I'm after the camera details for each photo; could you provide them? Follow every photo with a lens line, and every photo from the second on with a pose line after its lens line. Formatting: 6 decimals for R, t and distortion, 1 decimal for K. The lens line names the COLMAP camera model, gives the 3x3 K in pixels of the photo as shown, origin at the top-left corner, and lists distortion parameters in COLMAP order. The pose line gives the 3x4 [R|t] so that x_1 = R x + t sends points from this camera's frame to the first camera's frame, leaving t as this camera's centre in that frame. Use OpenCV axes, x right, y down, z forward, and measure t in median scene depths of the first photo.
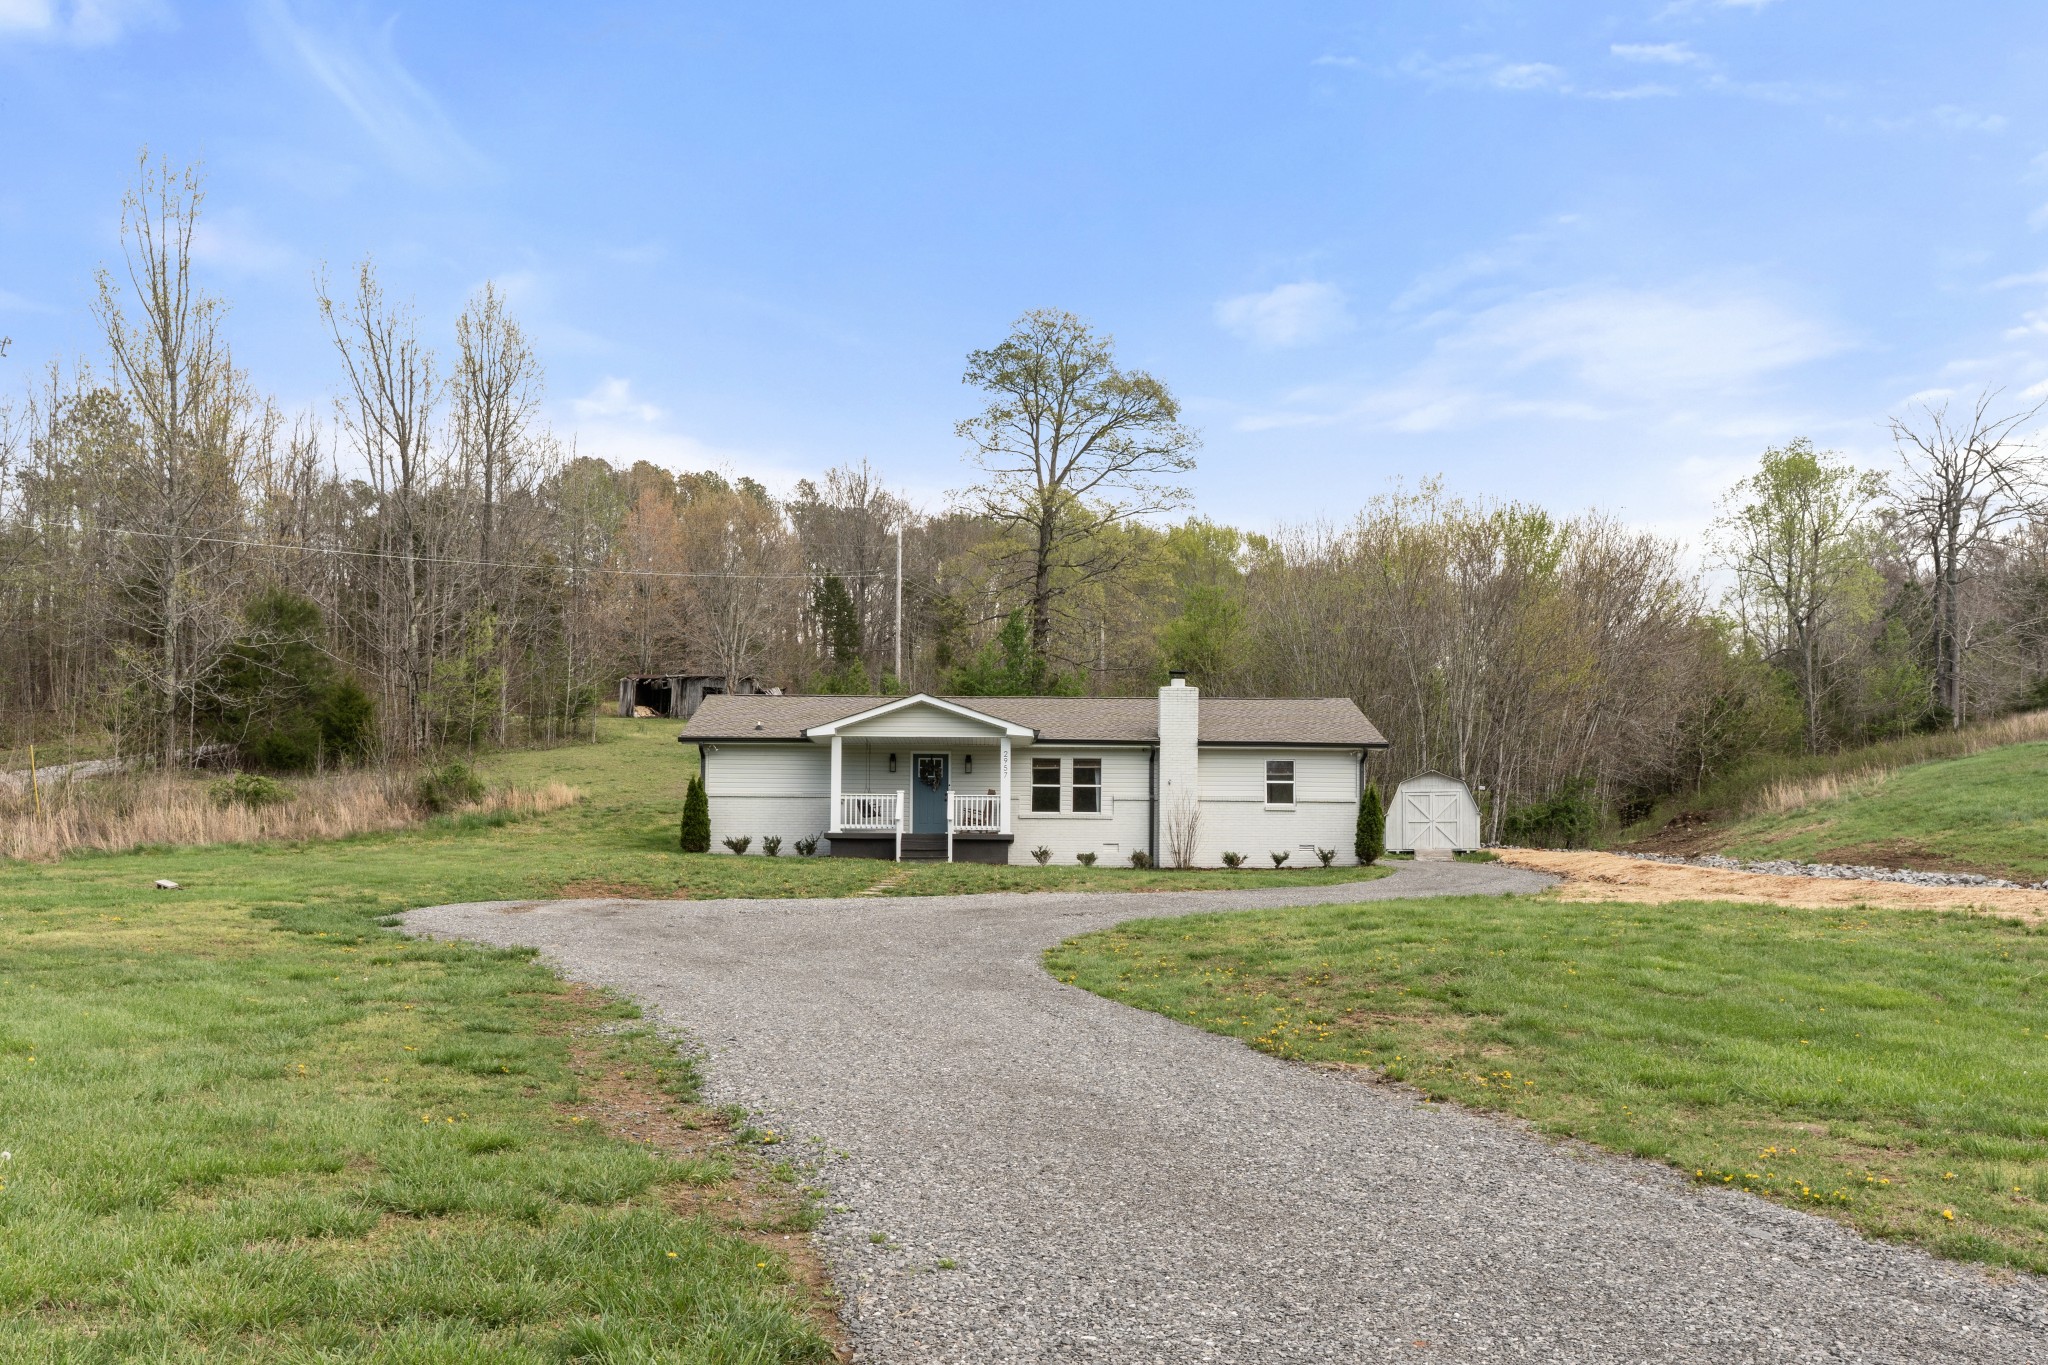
lens RADIAL K [[1950.7, 0, 1026.7], [0, 1950.7, 792.2], [0, 0, 1]] dist [-0.002379, -0.001456]
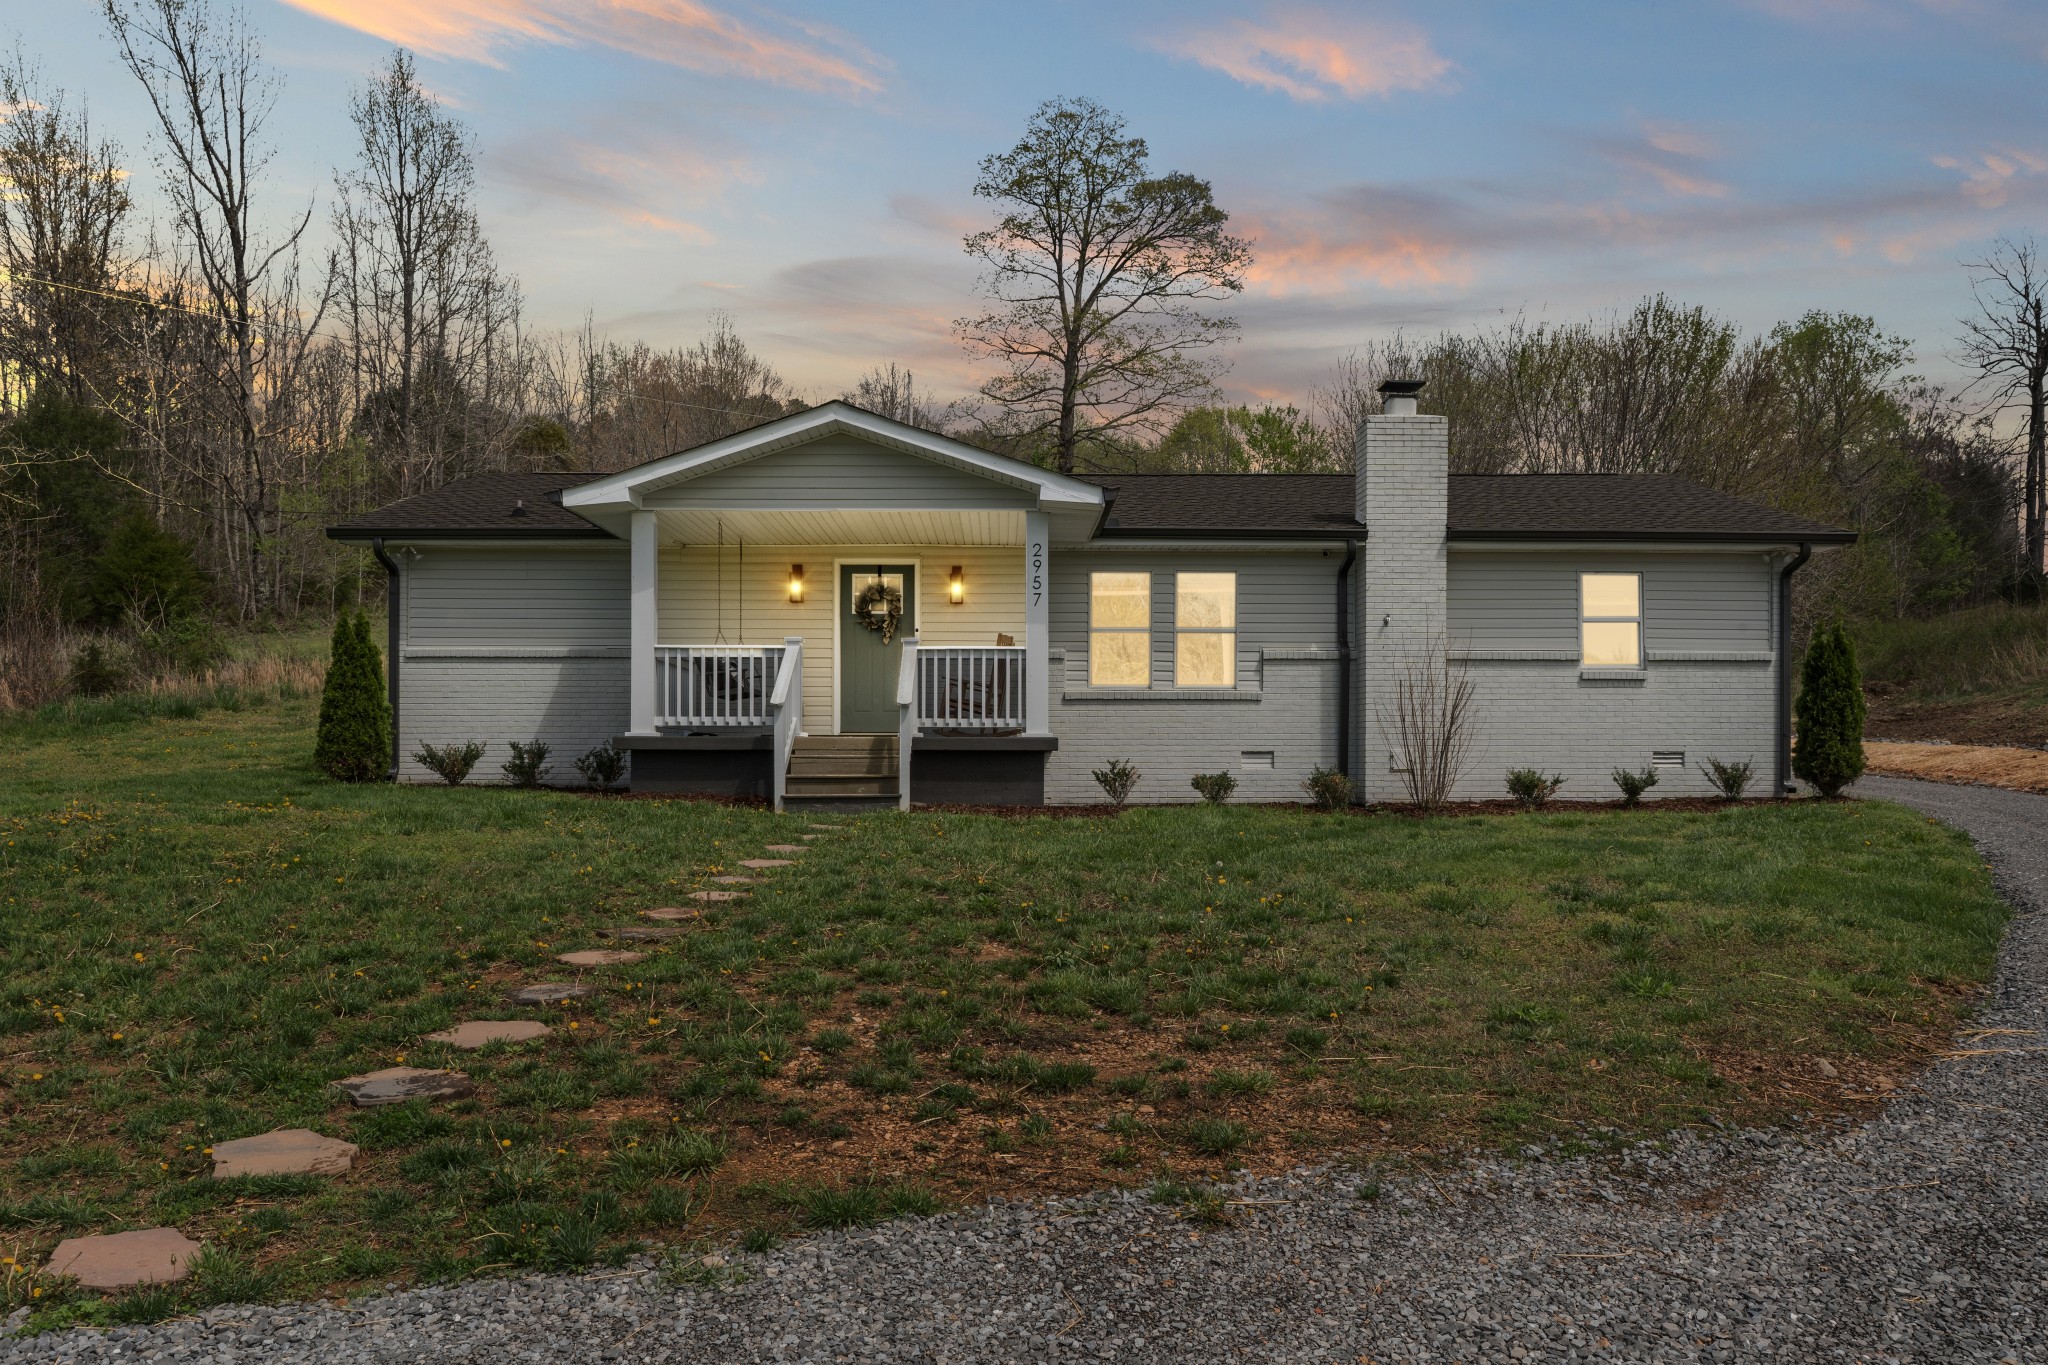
lens RADIAL K [[1439.9, 0, 1024.0], [0, 1439.9, 682.5], [0, 0, 1]] dist [0.001515, 0.000195]
pose [[0.999929, -0.006549, -0.009962, -0.010242], [0.006598, 0.999966, 0.004876, 0.007445], [0.009930, -0.004941, 0.999938, 0.647437]]
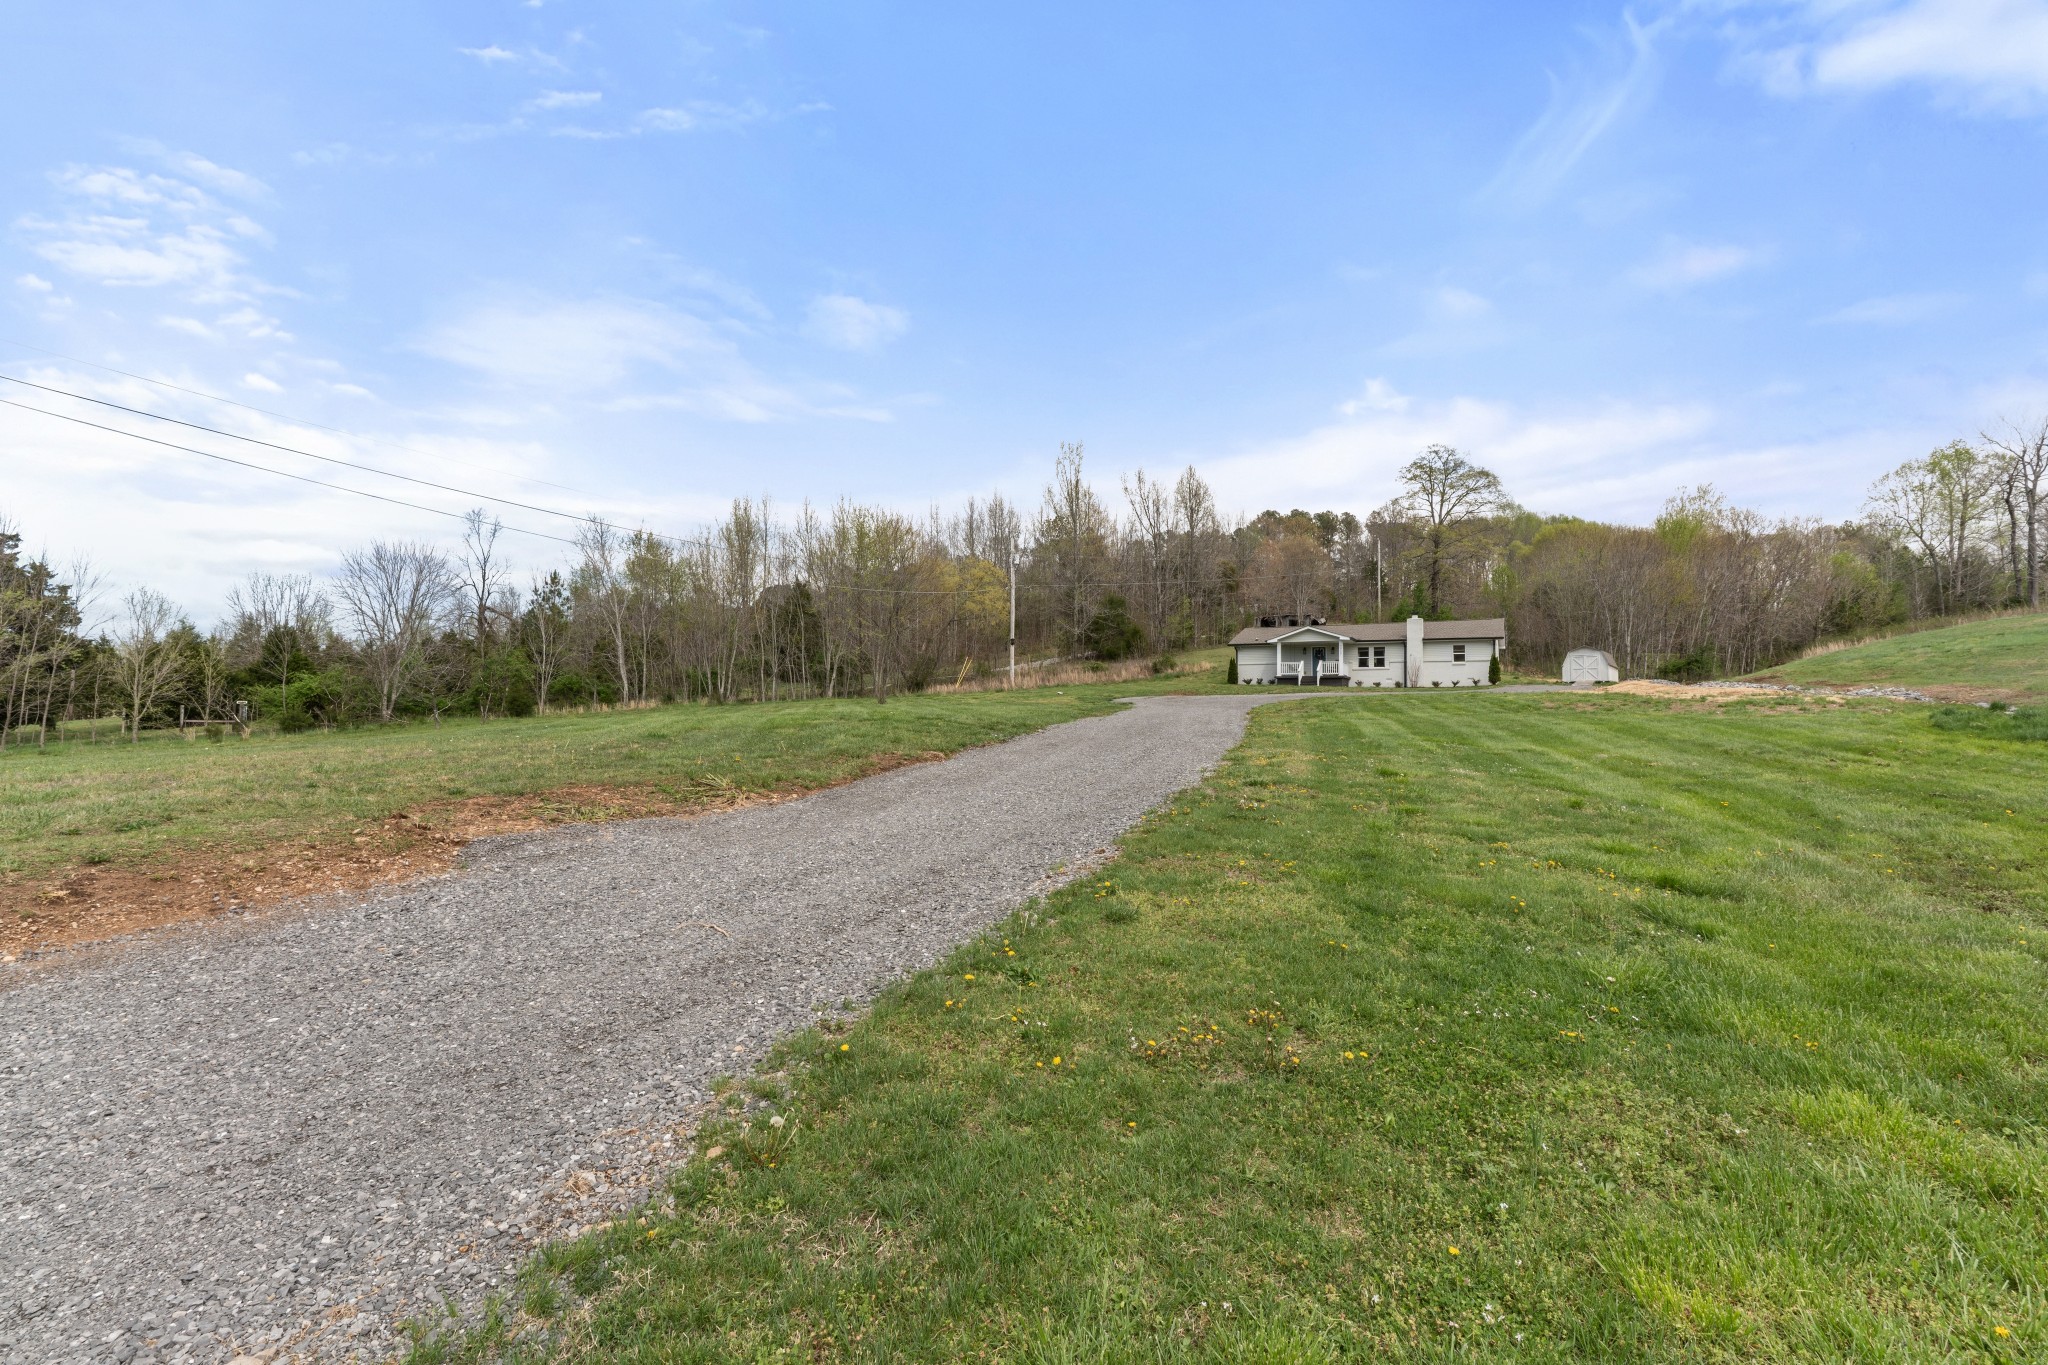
lens RADIAL K [[969.9, 0, 1019.5], [0, 969.9, 668.9], [0, 0, 1]] dist [0.000378, 0.000023]
pose [[0.878121, -0.023170, -0.477876, 0.232980], [0.023645, 0.999708, -0.005022, 0.007760], [0.477853, -0.006890, 0.878413, -0.402318]]
